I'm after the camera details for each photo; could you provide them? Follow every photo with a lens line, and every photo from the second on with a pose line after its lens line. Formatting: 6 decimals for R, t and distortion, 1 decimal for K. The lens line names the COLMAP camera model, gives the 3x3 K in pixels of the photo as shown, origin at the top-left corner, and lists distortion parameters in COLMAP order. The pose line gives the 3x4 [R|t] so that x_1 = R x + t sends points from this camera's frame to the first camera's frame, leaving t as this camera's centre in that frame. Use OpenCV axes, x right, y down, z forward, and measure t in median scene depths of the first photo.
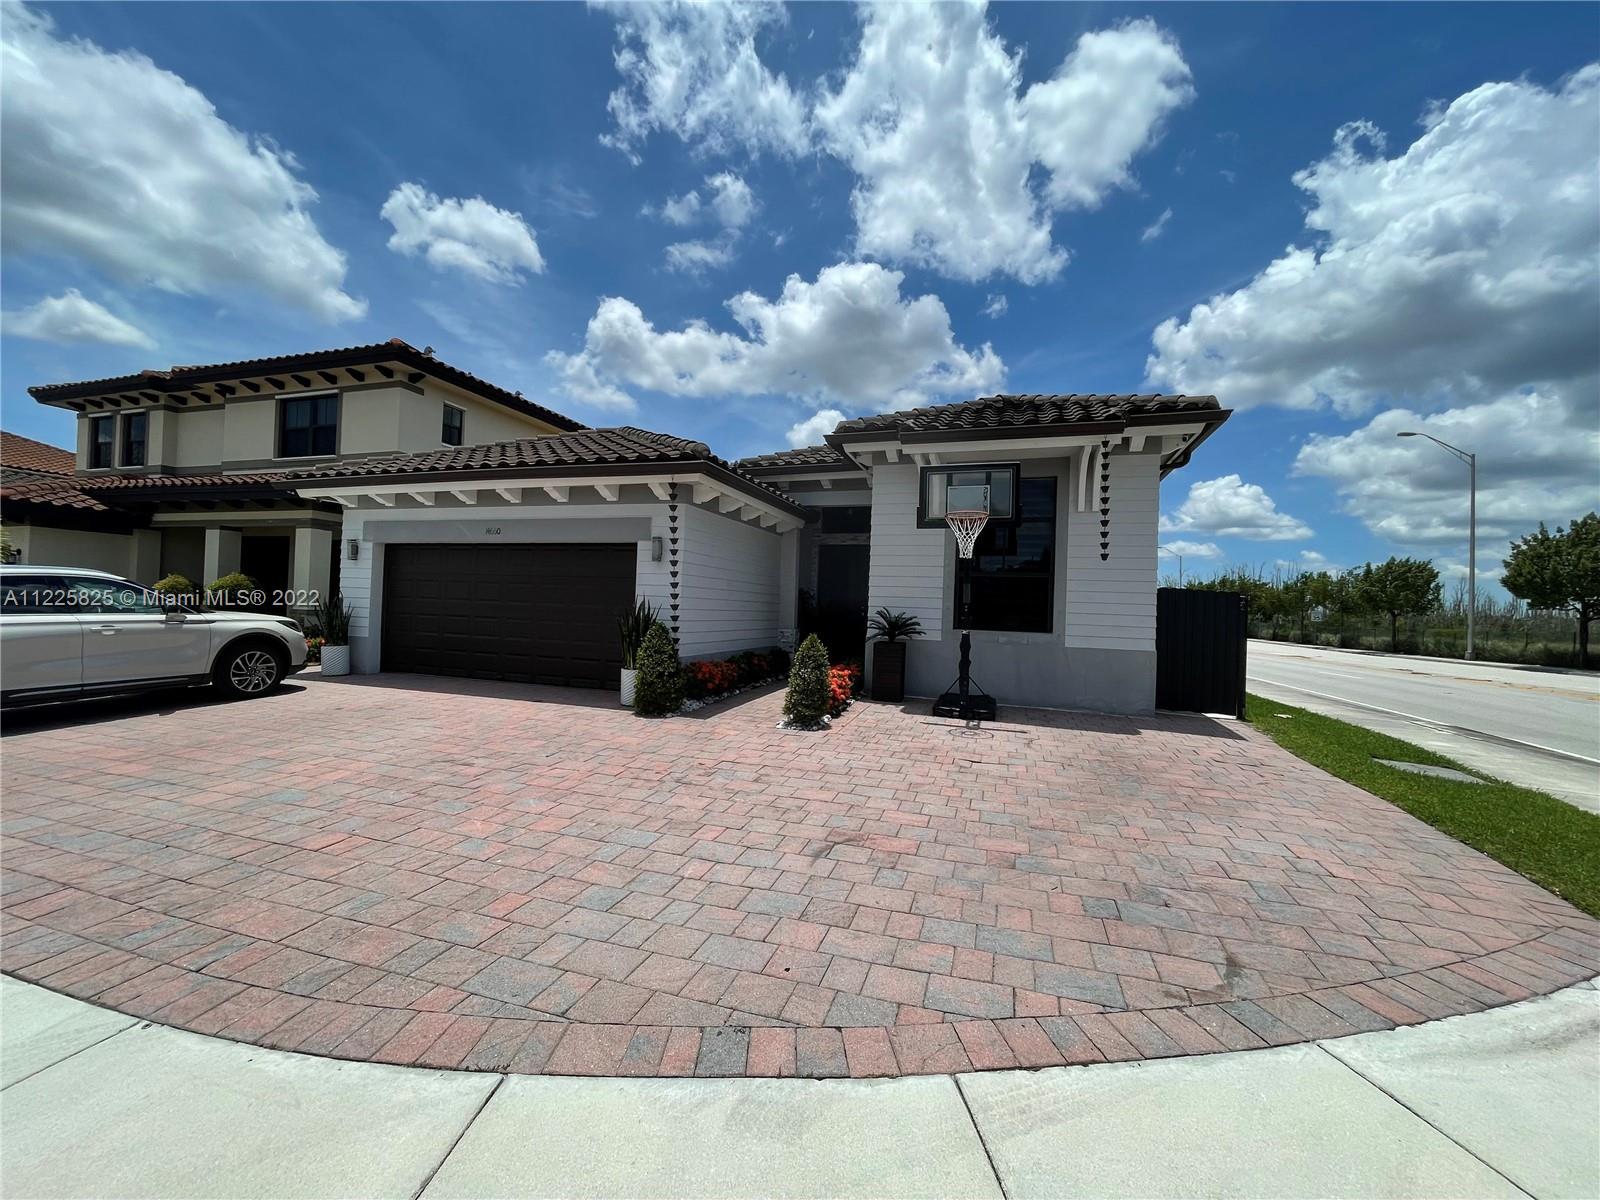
lens RADIAL K [[649.0, 0, 795.0], [0, 649.0, 600.8], [0, 0, 1]] dist [0.001005, -0.000766]
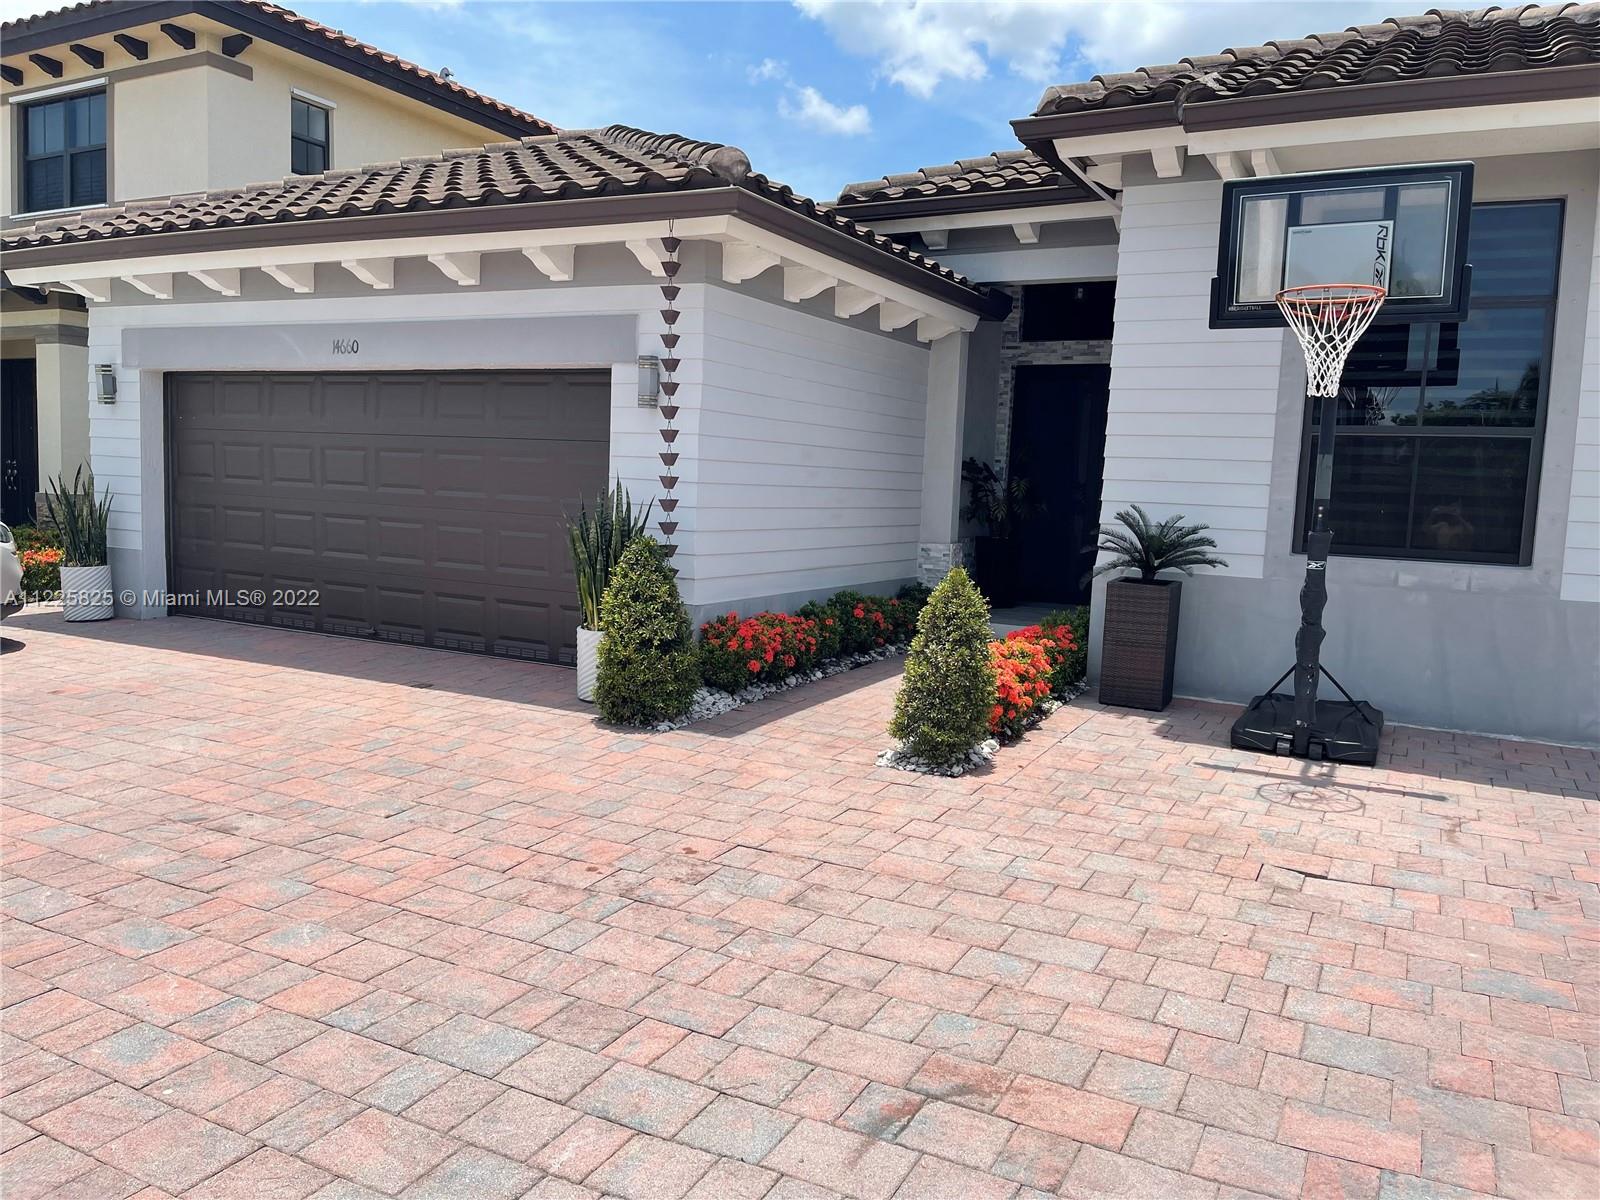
lens RADIAL K [[1212.6, 0, 797.7], [0, 1212.6, 601.6], [0, 0, 1]] dist [0.064056, -0.087049]
pose [[0.986474, 0.020786, -0.162597, 0.048286], [-0.003264, 0.994222, 0.107295, -0.014580], [0.163888, -0.105313, 0.980841, 0.116004]]
